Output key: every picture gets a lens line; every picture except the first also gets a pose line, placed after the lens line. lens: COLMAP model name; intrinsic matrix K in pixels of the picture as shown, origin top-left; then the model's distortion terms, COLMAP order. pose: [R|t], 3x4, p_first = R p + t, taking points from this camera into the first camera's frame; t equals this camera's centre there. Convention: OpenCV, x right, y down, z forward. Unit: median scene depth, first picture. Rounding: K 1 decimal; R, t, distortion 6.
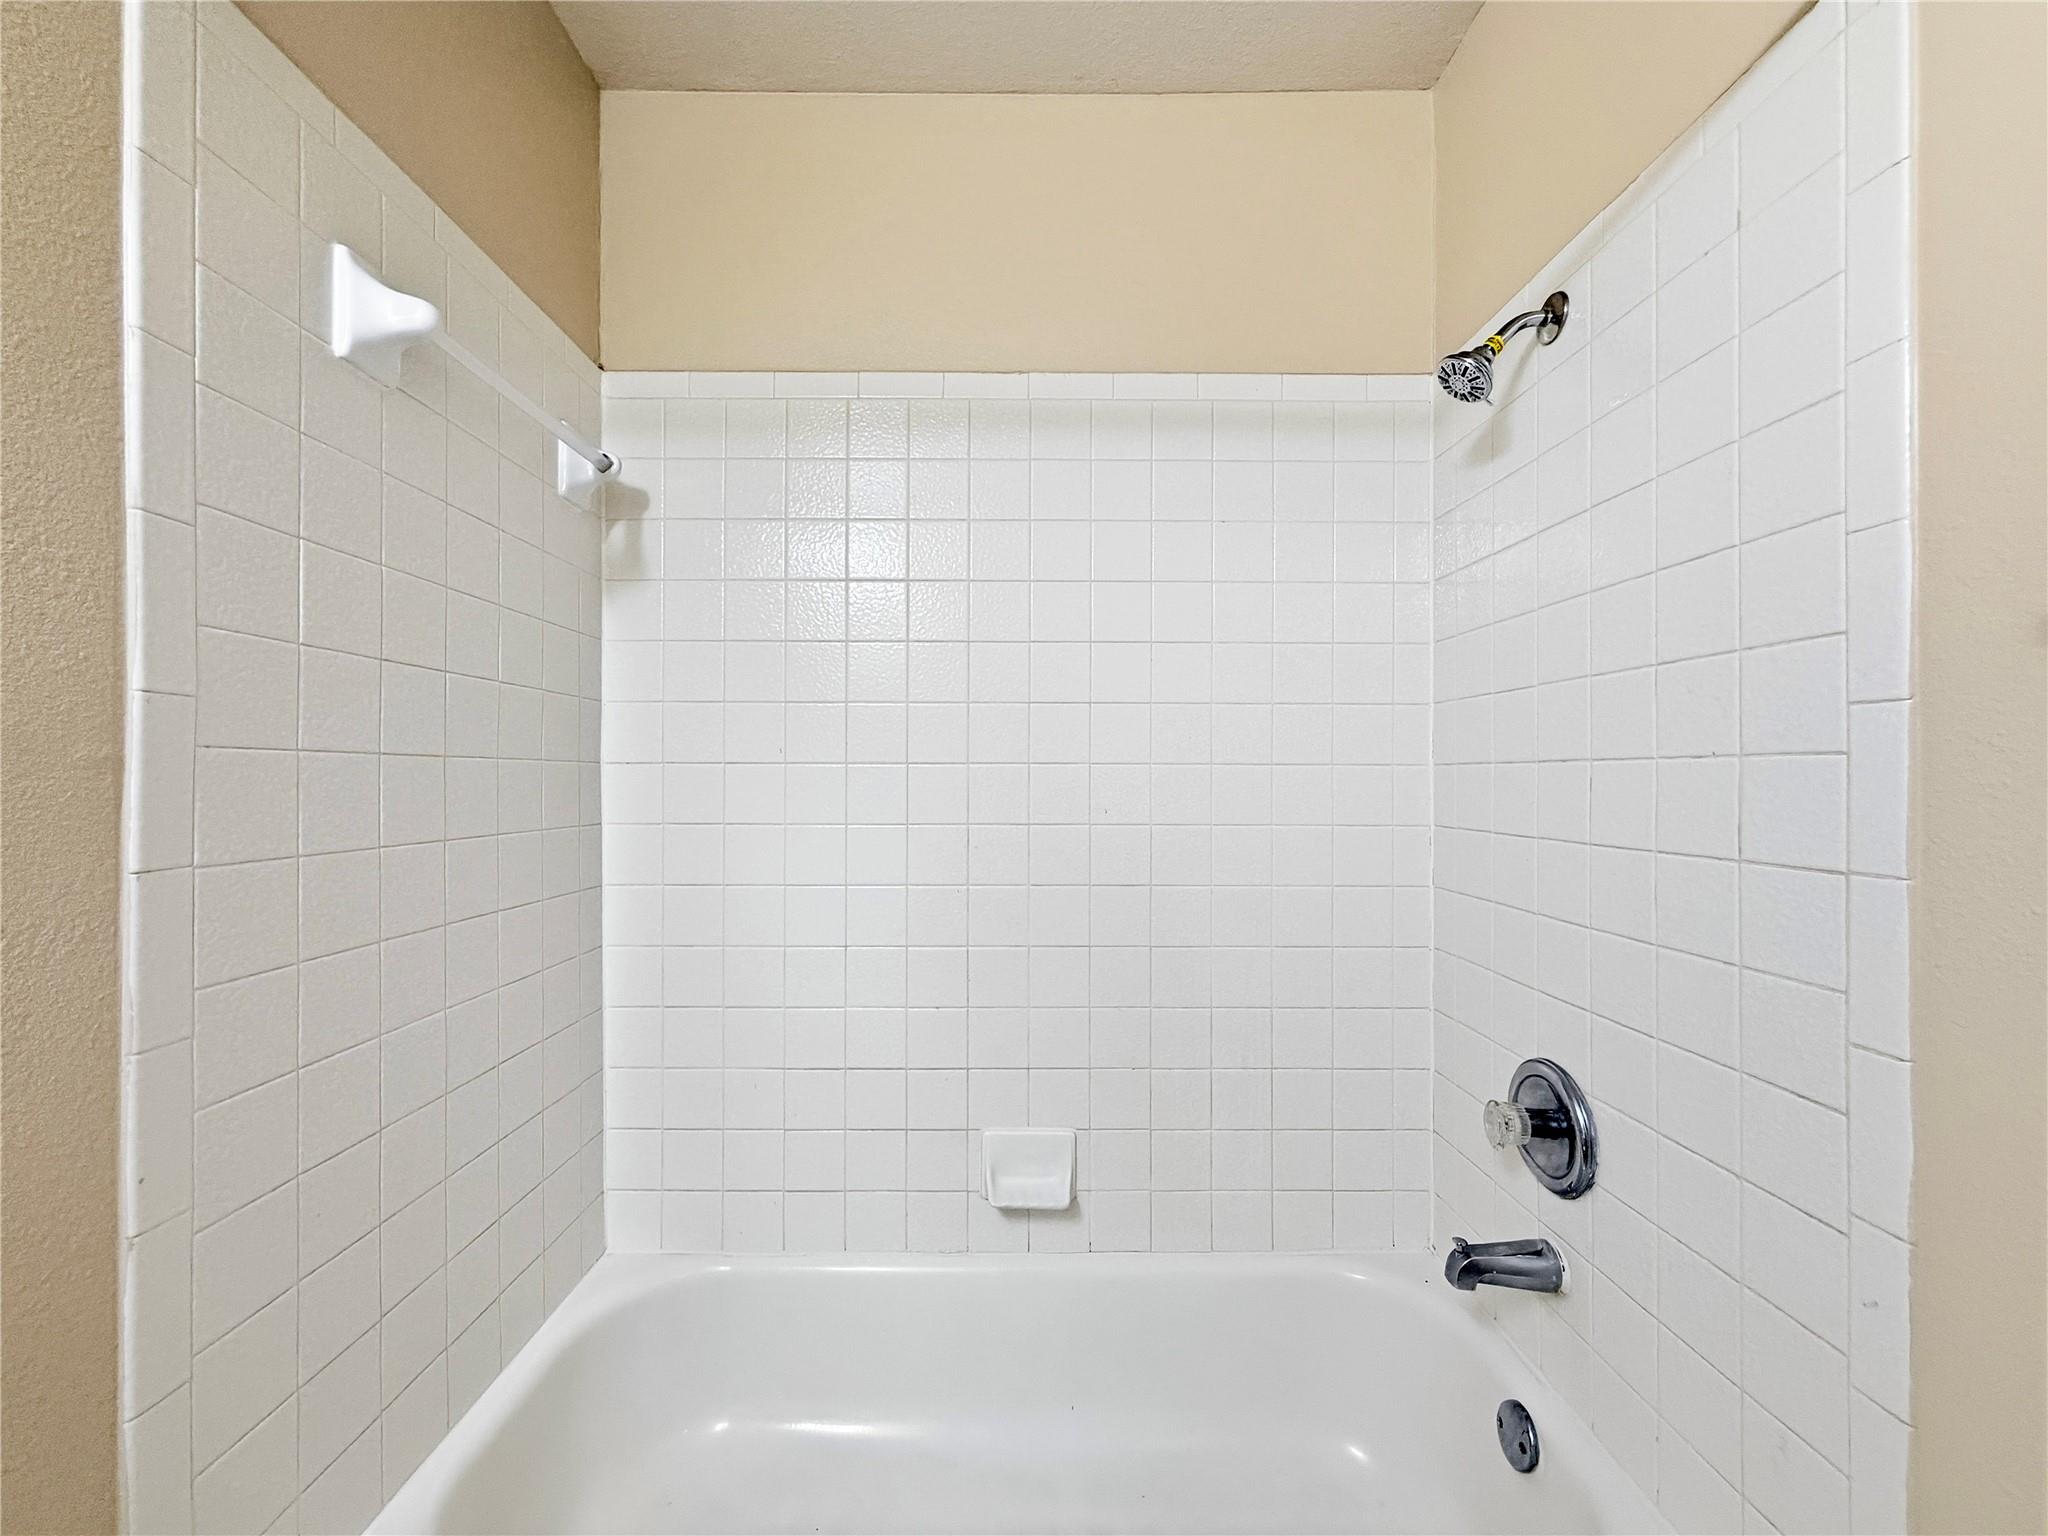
lens RADIAL K [[835.0, 0, 1030.7], [0, 835.0, 772.6], [0, 0, 1]] dist [0.000366, 0.000305]
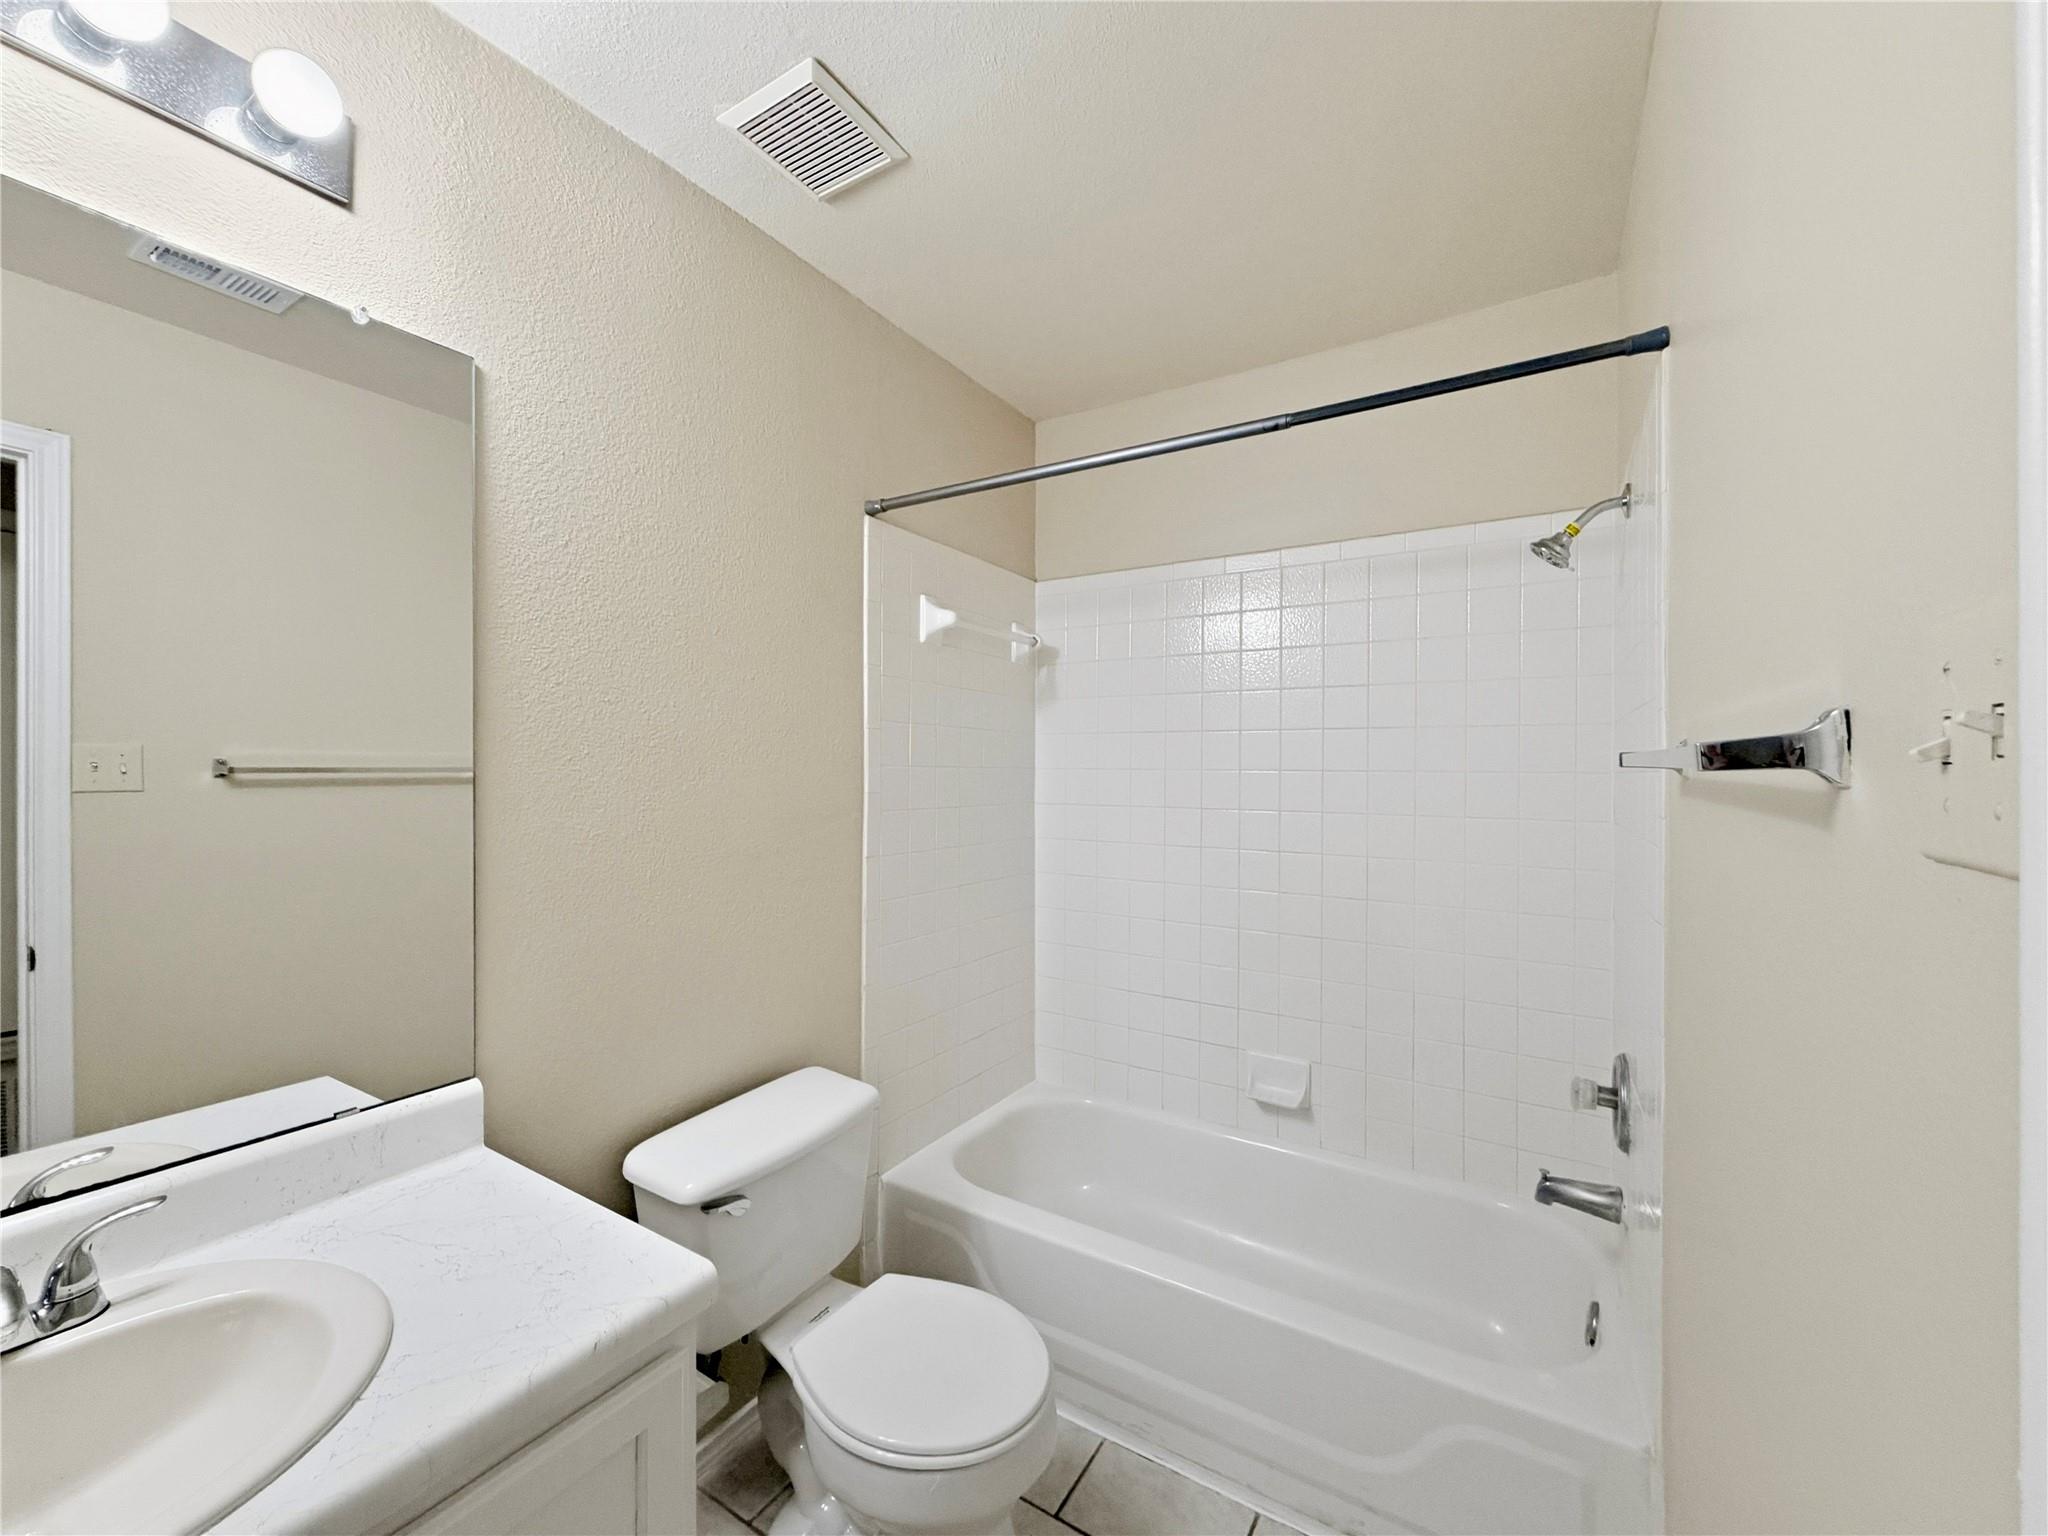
lens RADIAL K [[835.0, 0, 1019.5], [0, 835.0, 766.2], [0, 0, 1]] dist [0.000366, 0.000305]
pose [[0.844643, 0.004236, -0.535314, 0.447309], [-0.005253, 0.999986, -0.000375, -0.097189], [0.535305, 0.003129, 0.844653, -0.565894]]
